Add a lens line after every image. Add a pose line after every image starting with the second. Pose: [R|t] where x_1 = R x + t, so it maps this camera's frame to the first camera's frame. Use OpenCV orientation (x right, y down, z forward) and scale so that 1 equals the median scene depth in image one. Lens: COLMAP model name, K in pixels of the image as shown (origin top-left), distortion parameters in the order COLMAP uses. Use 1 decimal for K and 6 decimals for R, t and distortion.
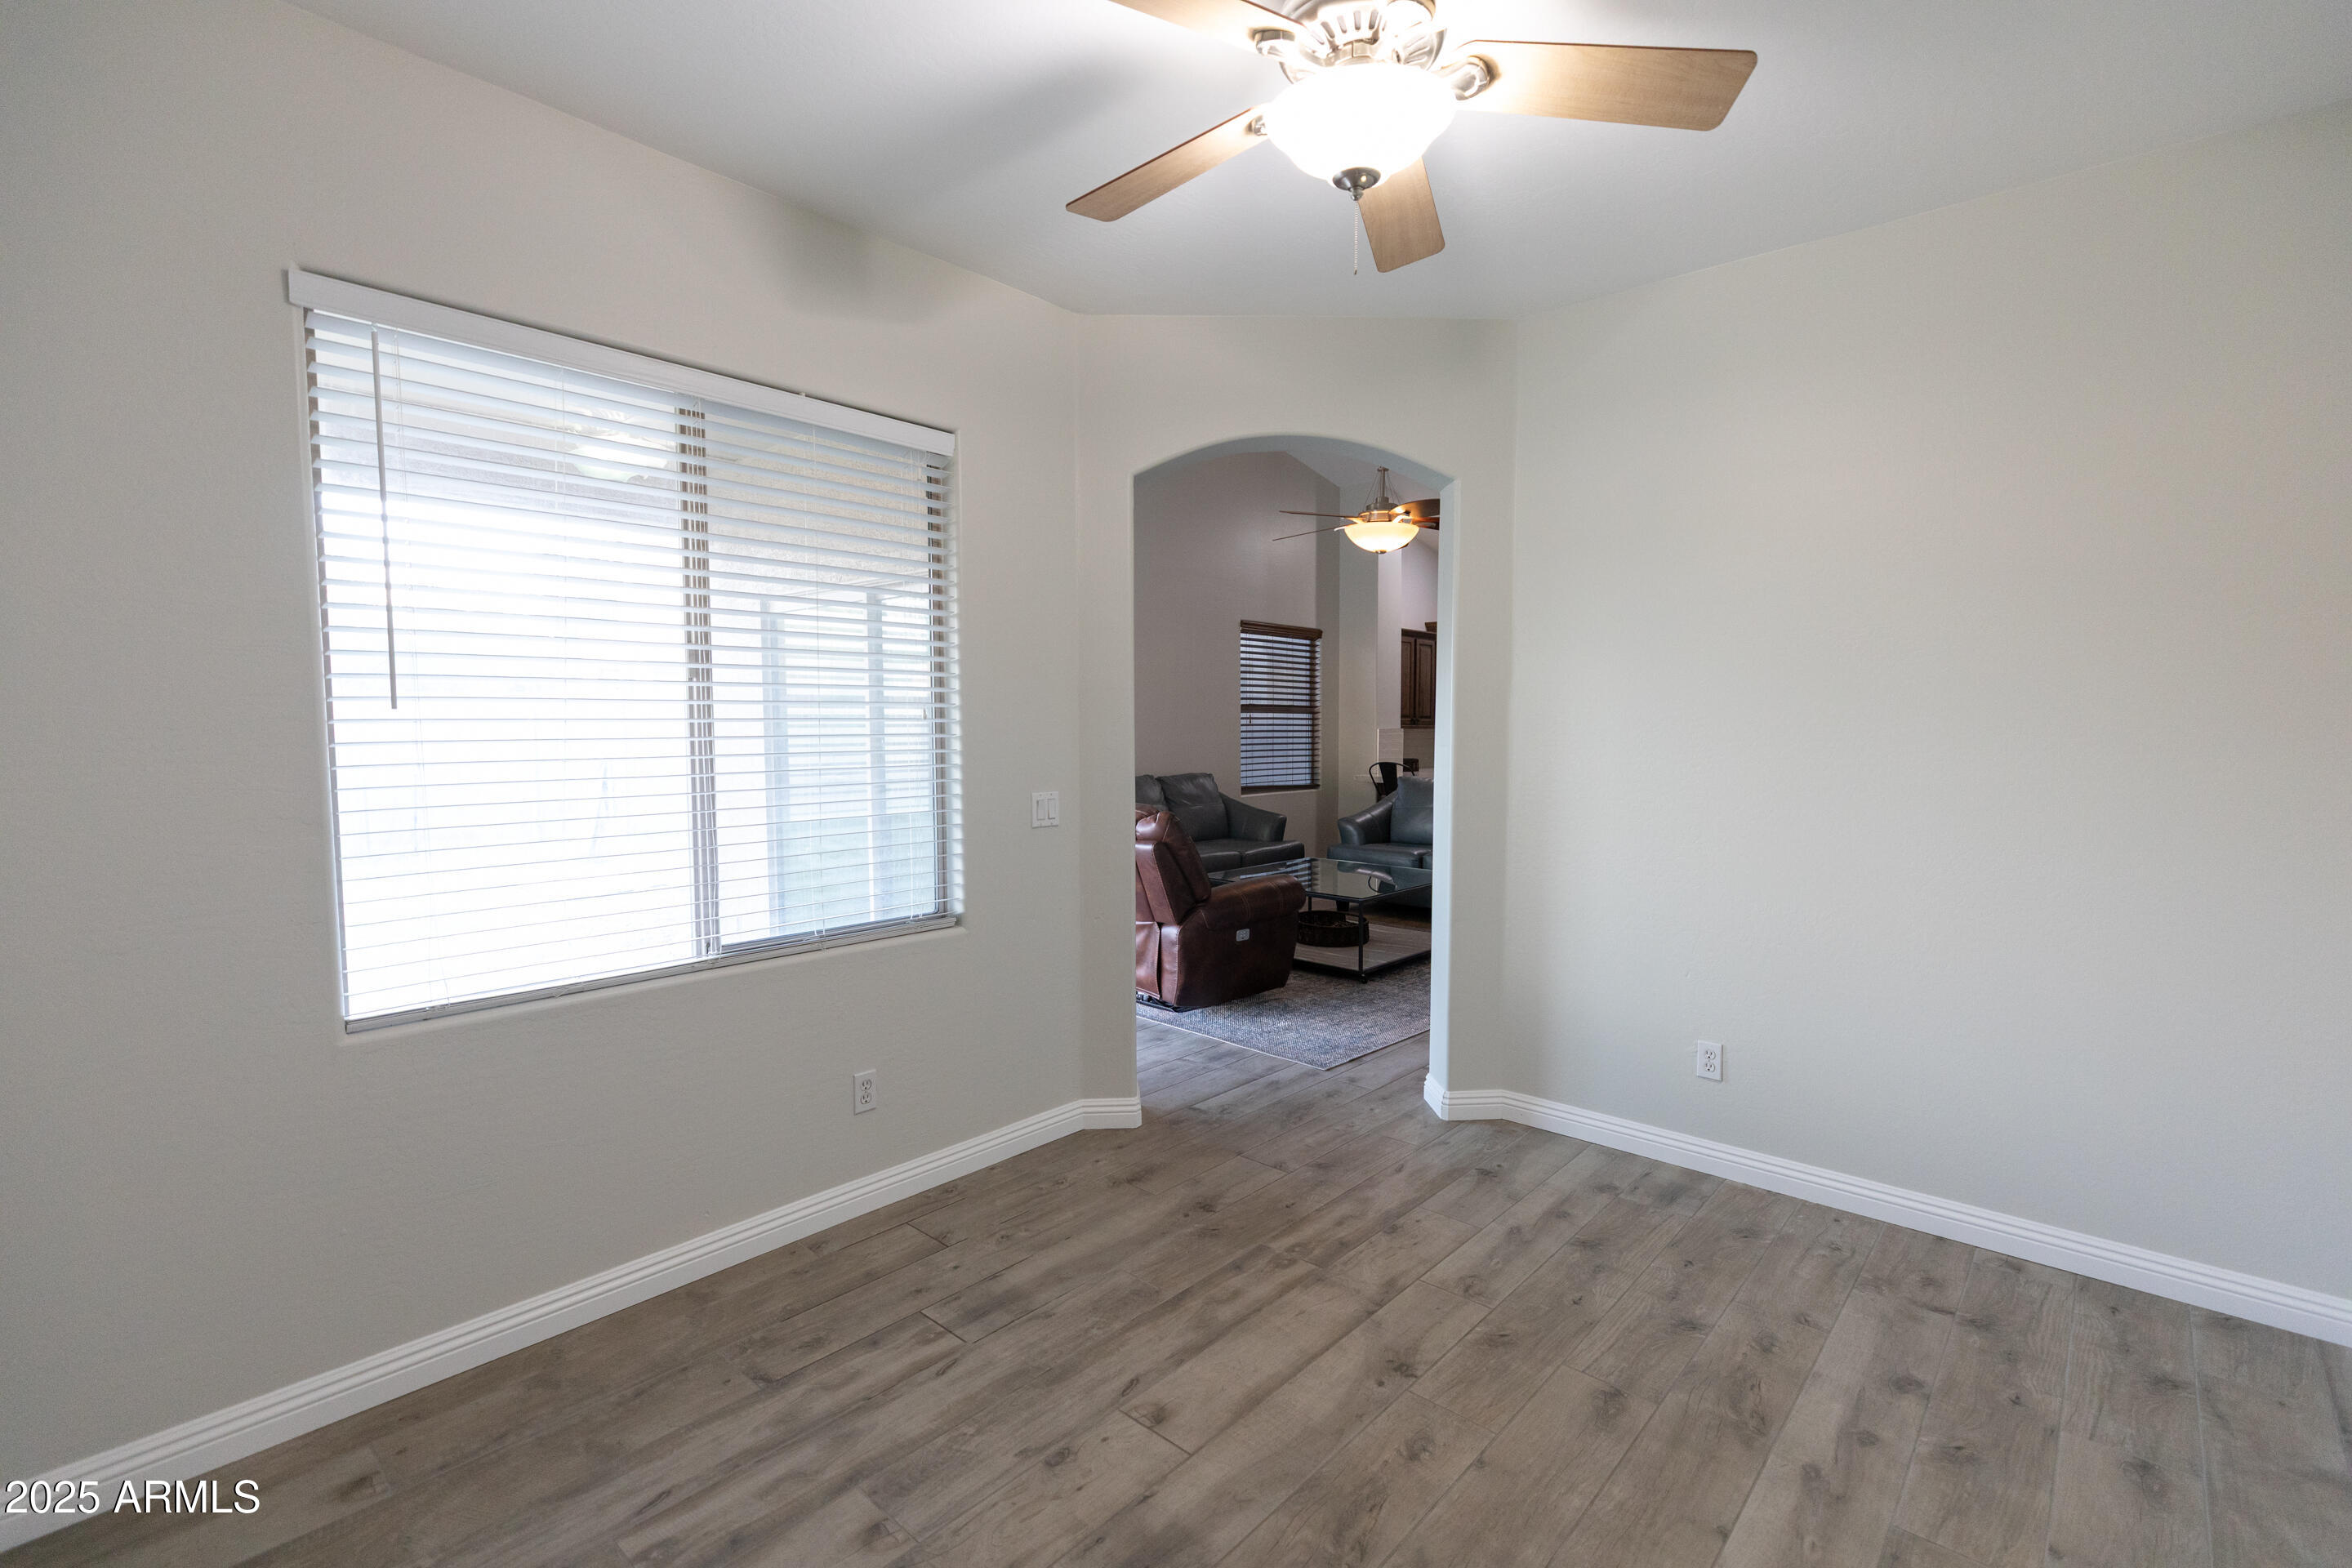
lens RADIAL K [[1070.0, 0, 1176.0], [0, 1070.0, 784.0], [0, 0, 1]] dist [0.001377, 0.000051]
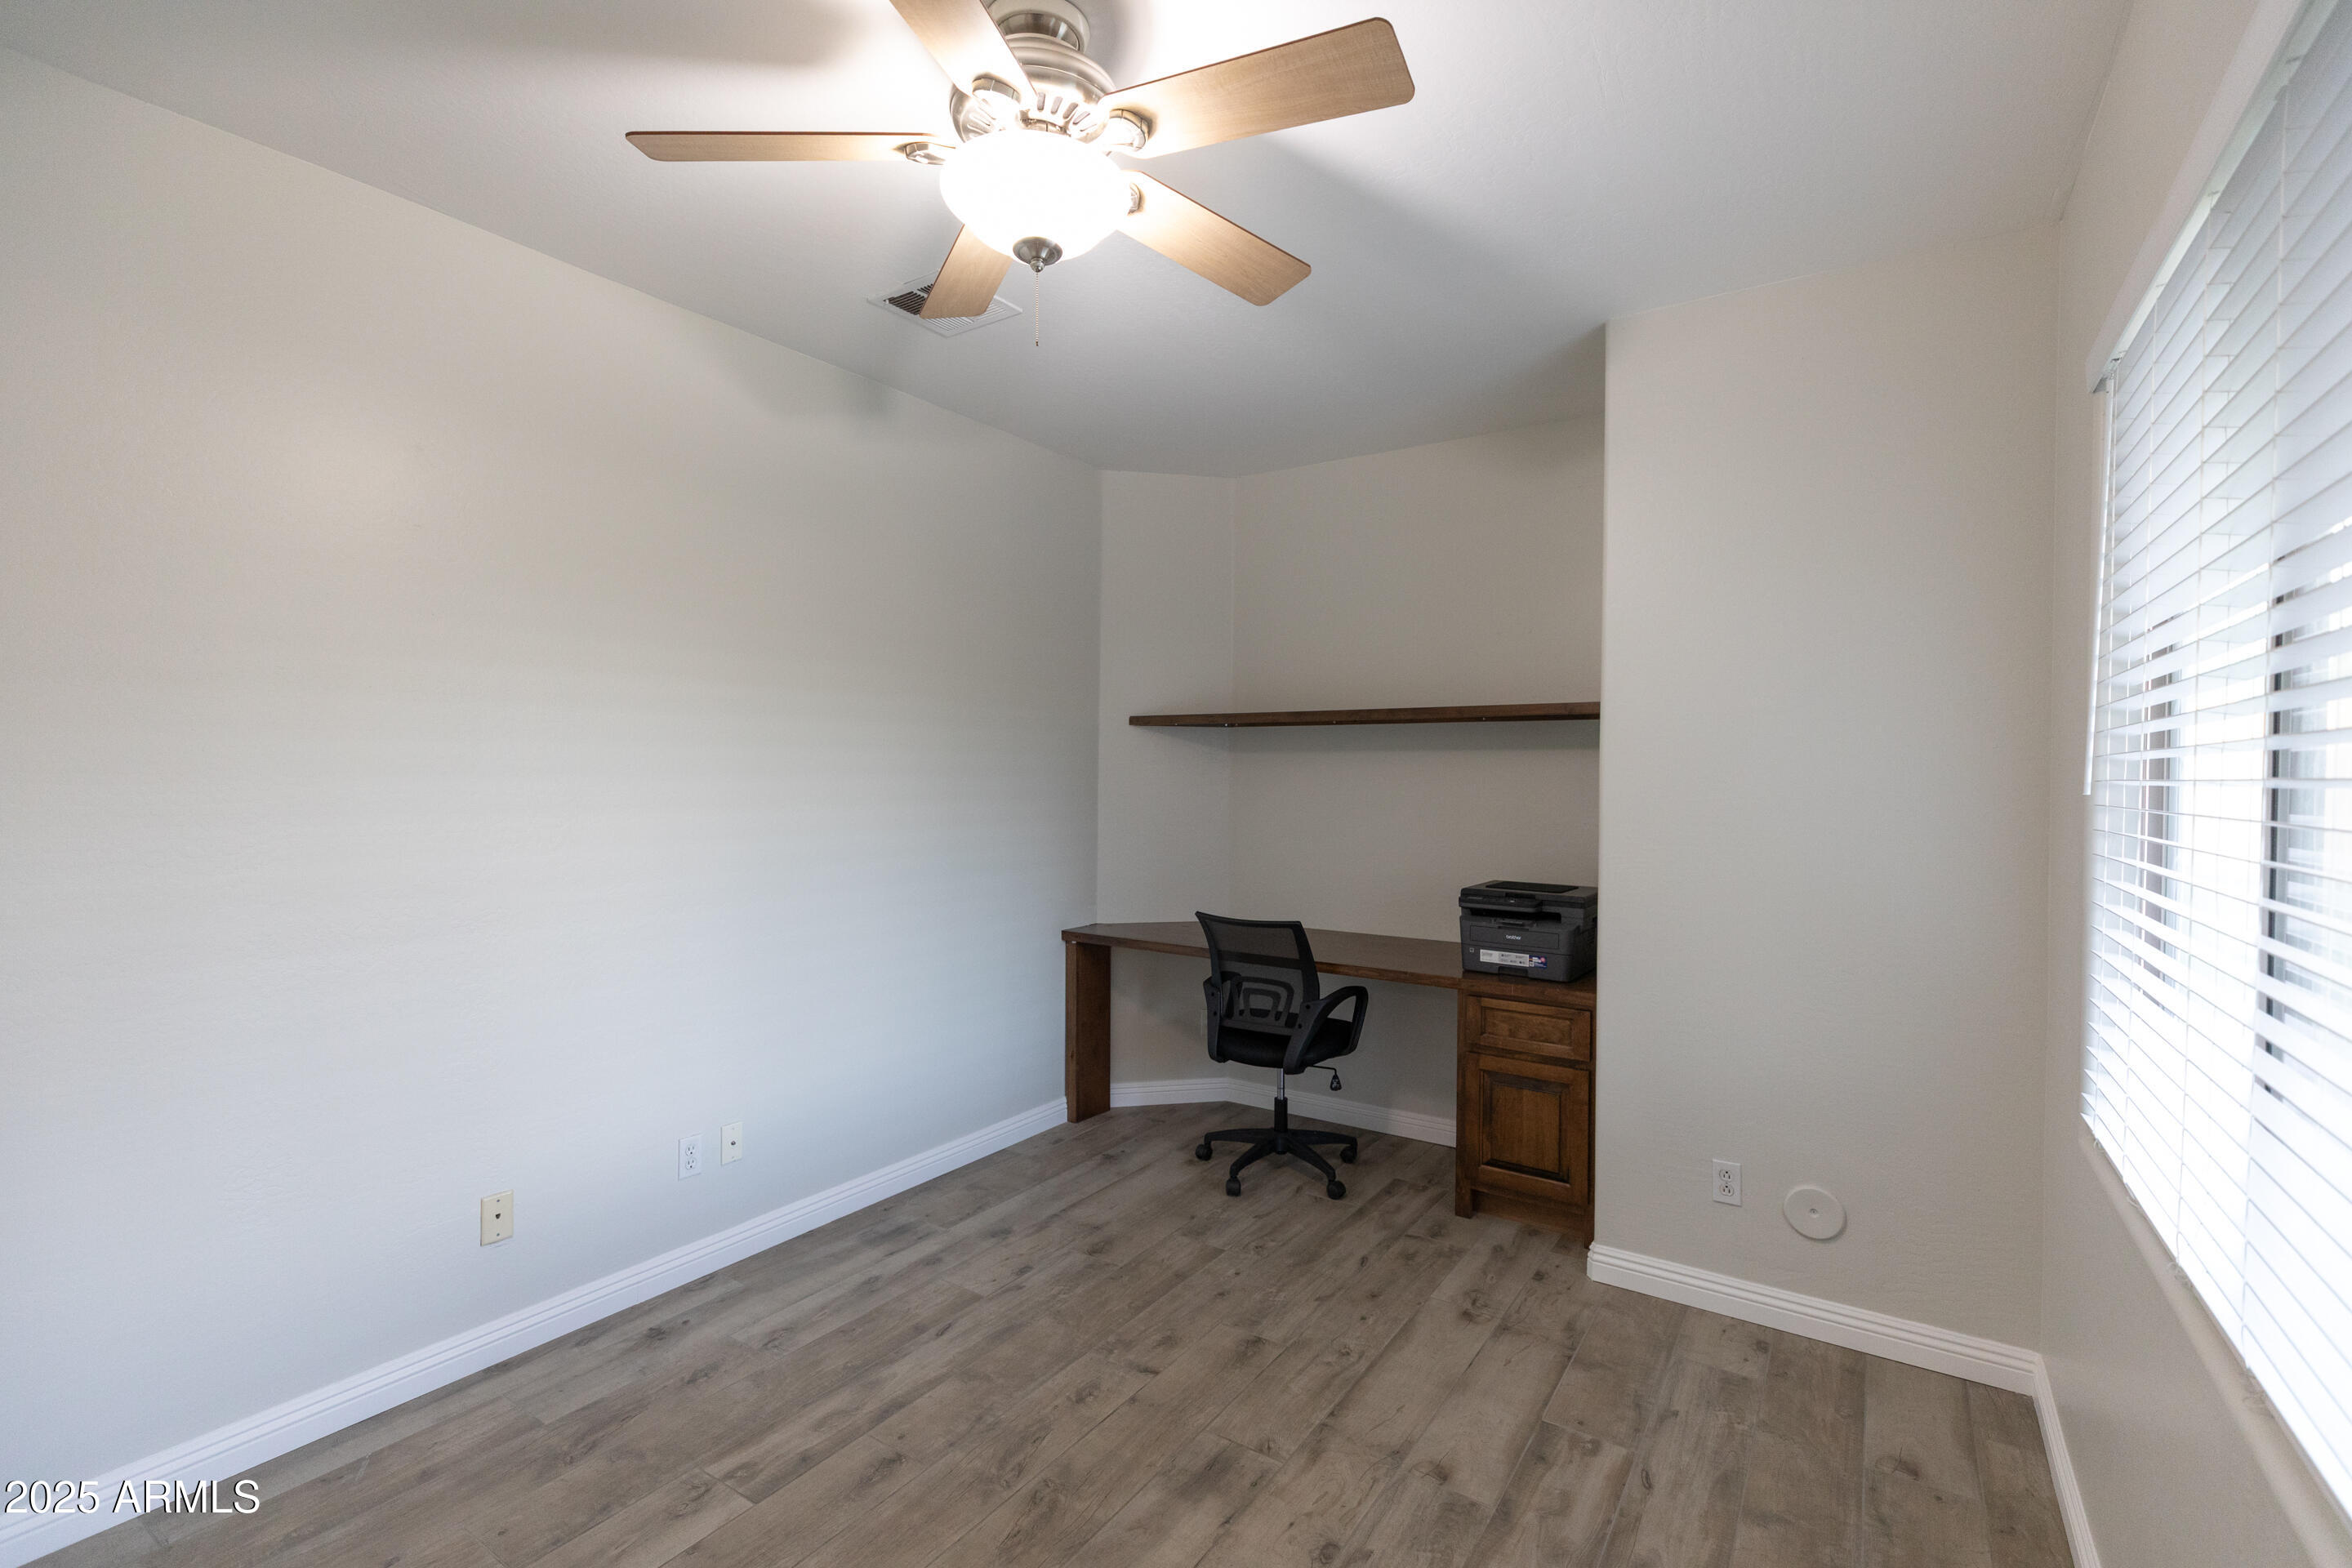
lens RADIAL K [[1070.0, 0, 1176.0], [0, 1070.0, 784.0], [0, 0, 1]] dist [0.001377, 0.000051]
pose [[-0.988174, -0.001419, -0.153333, 0.190321], [-0.013050, 0.997108, 0.074875, -0.153529], [0.152783, 0.075990, -0.985334, 2.010789]]
